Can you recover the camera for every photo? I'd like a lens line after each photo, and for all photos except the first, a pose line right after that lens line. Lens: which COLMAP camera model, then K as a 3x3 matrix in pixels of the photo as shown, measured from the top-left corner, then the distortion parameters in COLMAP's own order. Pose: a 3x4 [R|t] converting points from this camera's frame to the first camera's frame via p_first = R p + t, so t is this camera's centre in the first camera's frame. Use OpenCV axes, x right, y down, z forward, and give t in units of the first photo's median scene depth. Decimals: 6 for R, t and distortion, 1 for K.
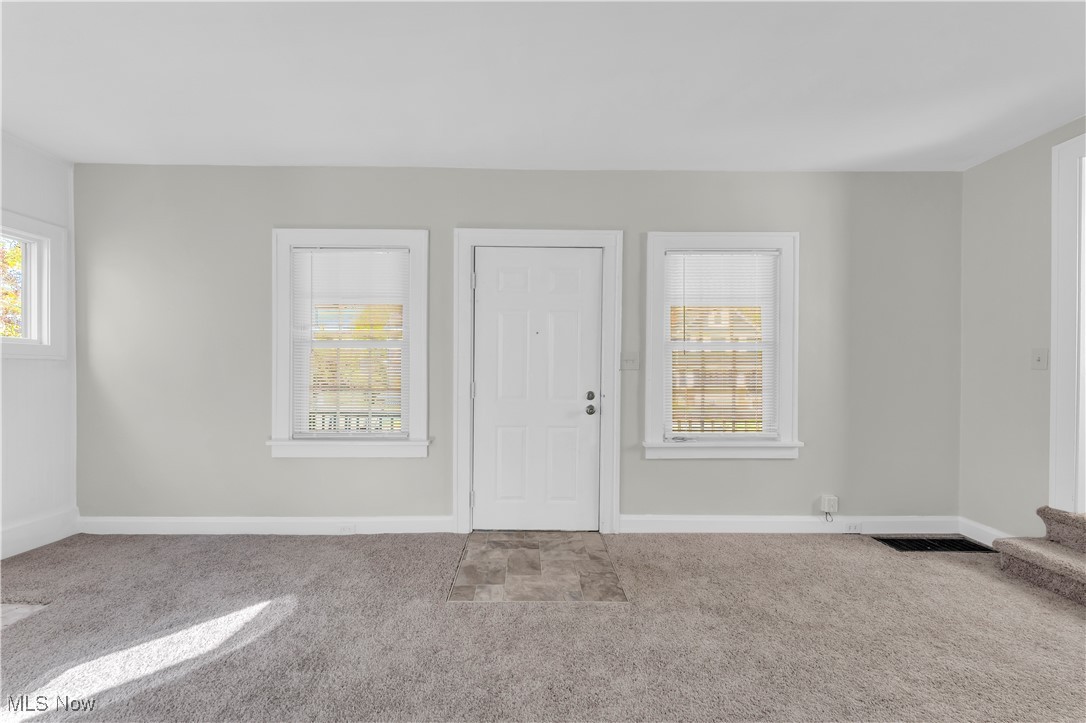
lens RADIAL K [[439.7, 0, 536.4], [0, 439.7, 361.6], [0, 0, 1]] dist [0.001638, 0.000209]
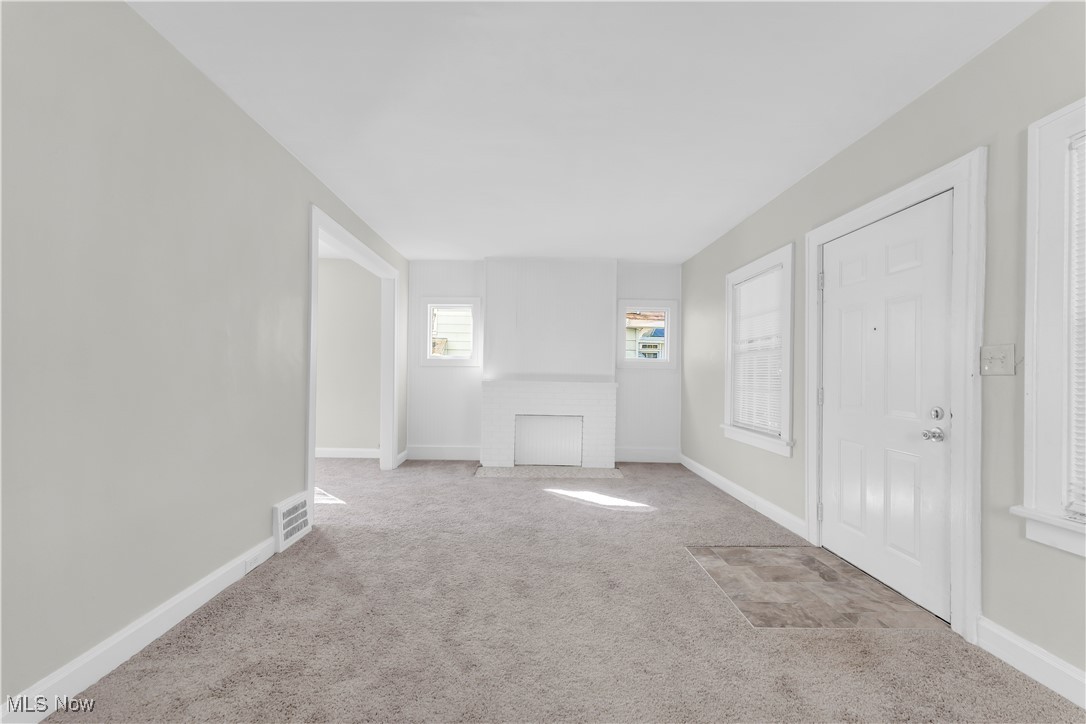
lens RADIAL K [[439.7, 0, 542.2], [0, 439.7, 362.2], [0, 0, 1]] dist [0.001638, 0.000209]
pose [[0.013453, -0.026698, -0.999553, 0.867581], [-0.003933, 0.999634, -0.026753, 0.021291], [0.999902, 0.004291, 0.013343, 0.425412]]
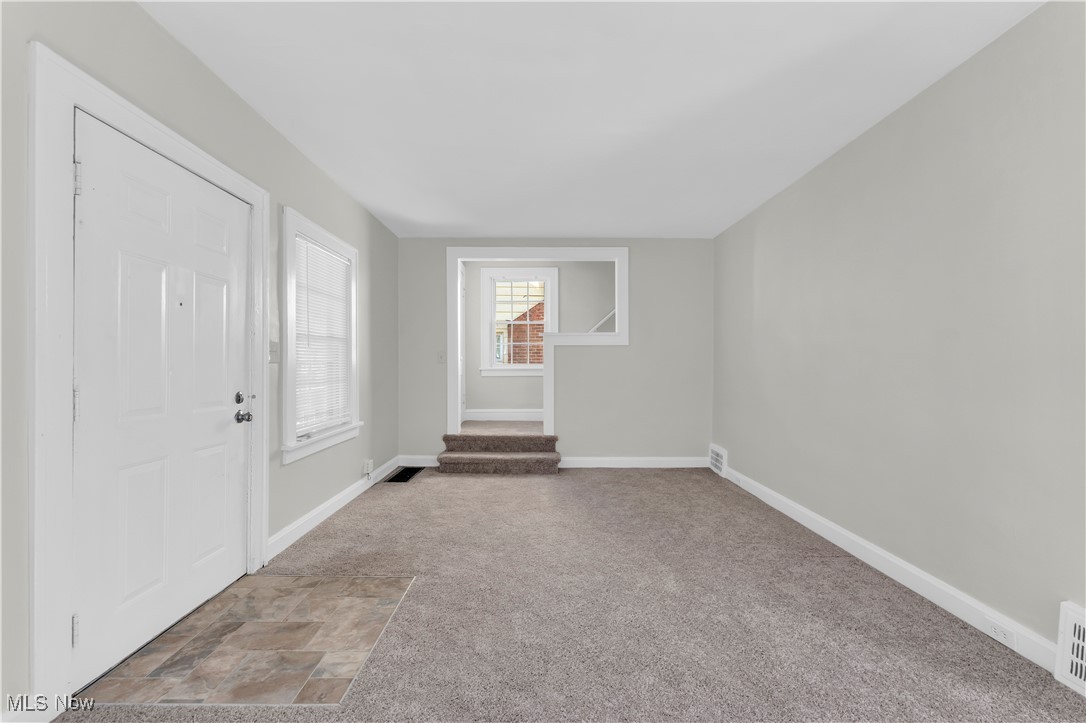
lens RADIAL K [[439.7, 0, 537.9], [0, 439.7, 363.1], [0, 0, 1]] dist [0.001638, 0.000209]
pose [[0.011089, -0.002351, 0.999936, -0.677813], [-0.018558, 0.999825, 0.002557, 0.007603], [-0.999766, -0.018585, 0.011043, 0.535634]]
